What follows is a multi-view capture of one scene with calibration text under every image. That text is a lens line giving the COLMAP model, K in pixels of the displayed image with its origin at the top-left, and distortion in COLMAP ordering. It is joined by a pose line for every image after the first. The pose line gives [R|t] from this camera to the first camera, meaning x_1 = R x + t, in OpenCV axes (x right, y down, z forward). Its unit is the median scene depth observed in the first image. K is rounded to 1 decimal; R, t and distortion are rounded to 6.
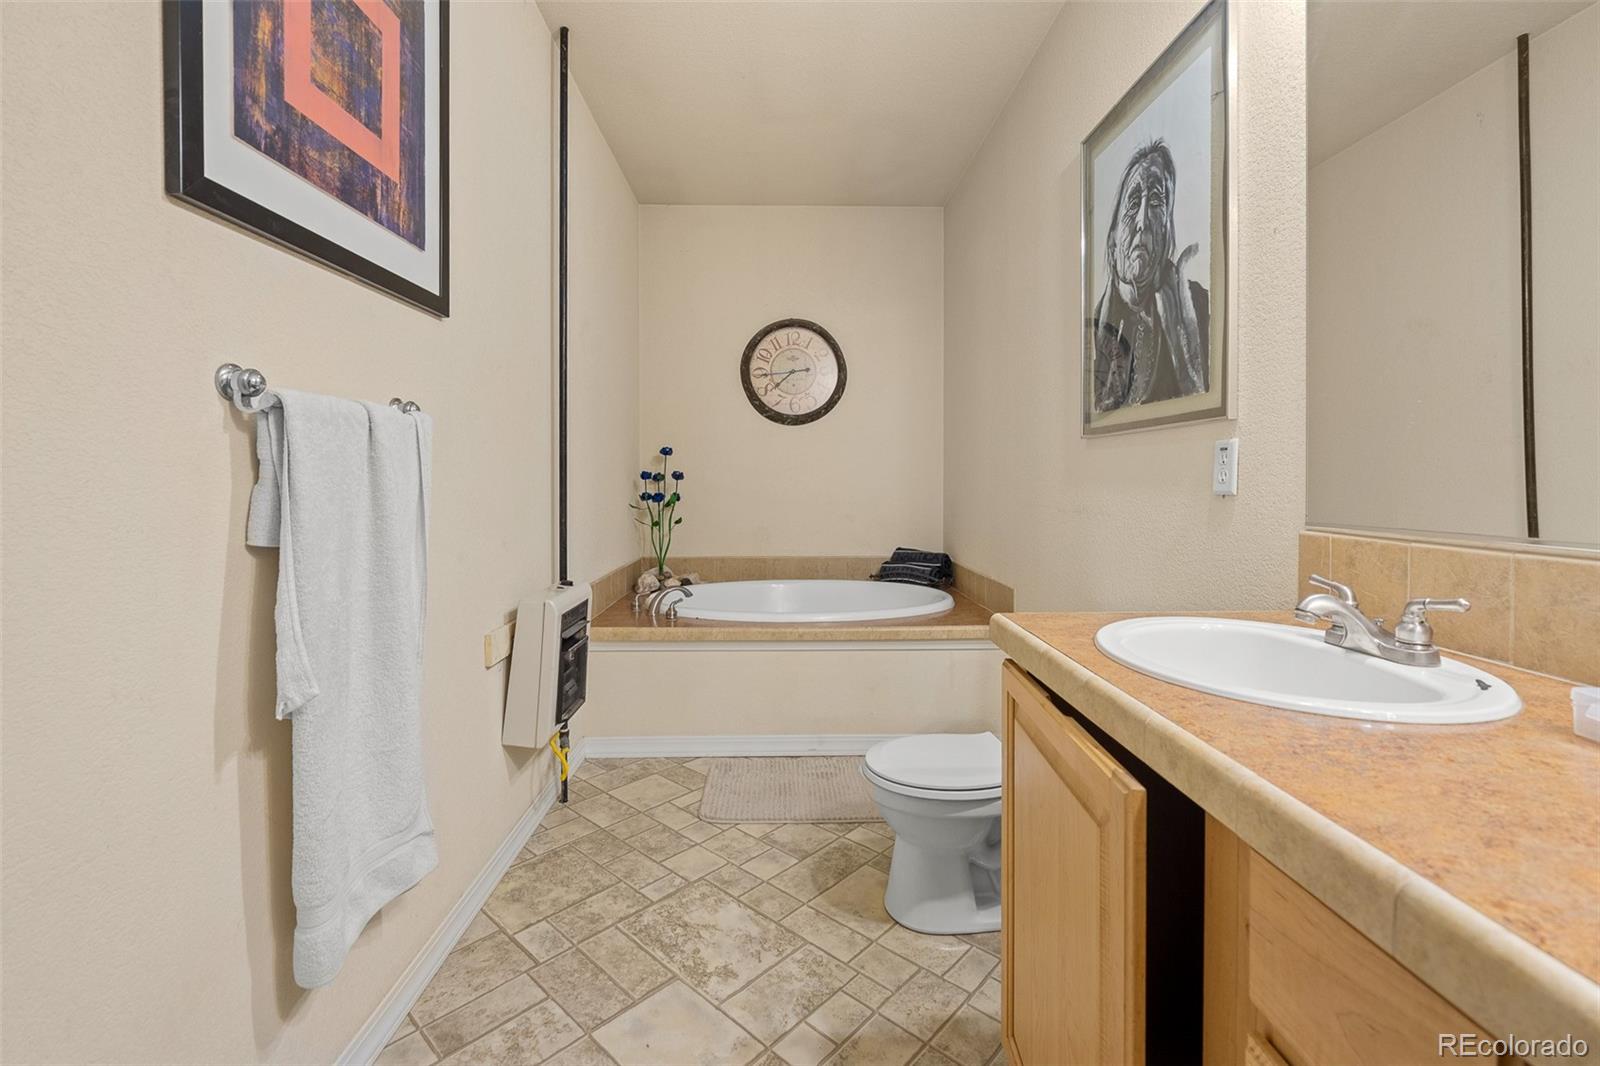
lens RADIAL K [[701.8, 0, 794.4], [0, 701.8, 482.9], [0, 0, 1]] dist [-0.004849, -0.000017]
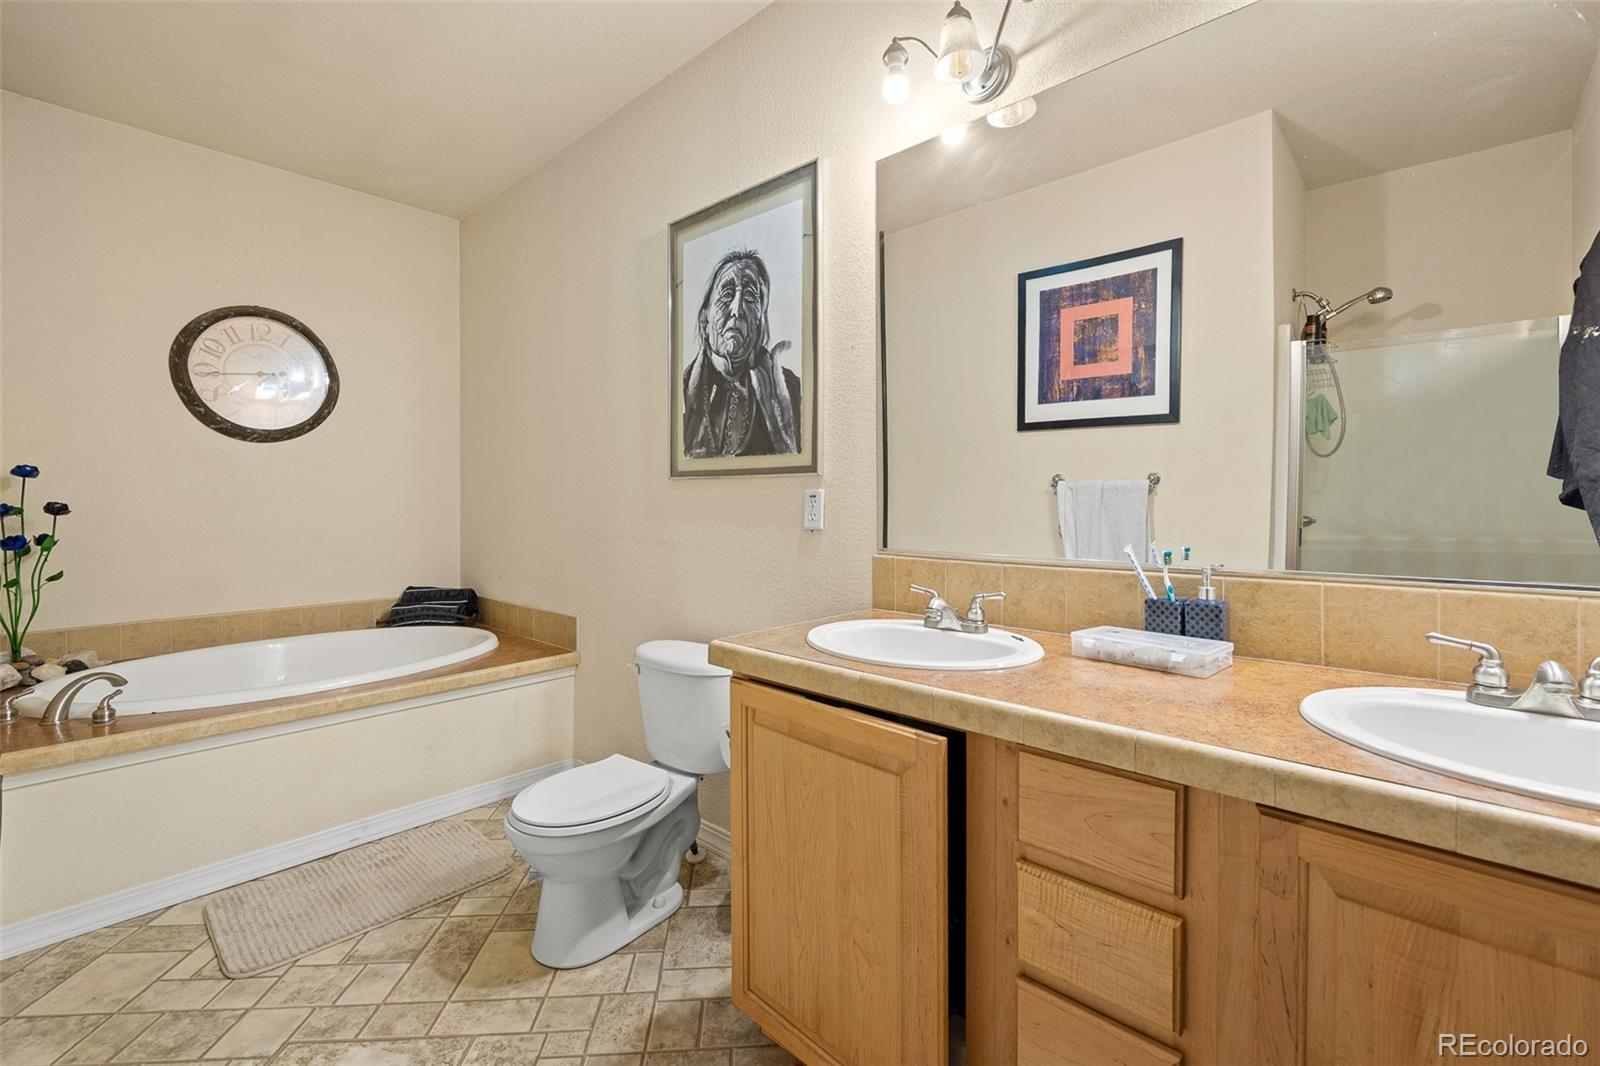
lens RADIAL K [[693.3, 0, 797.1], [0, 693.3, 495.6], [0, 0, 1]] dist [-0.004362, -0.000140]
pose [[0.688281, 0.004374, 0.725431, -0.318559], [0.002712, 0.999959, -0.008602, -0.030870], [-0.725439, 0.007888, 0.688241, 0.072685]]
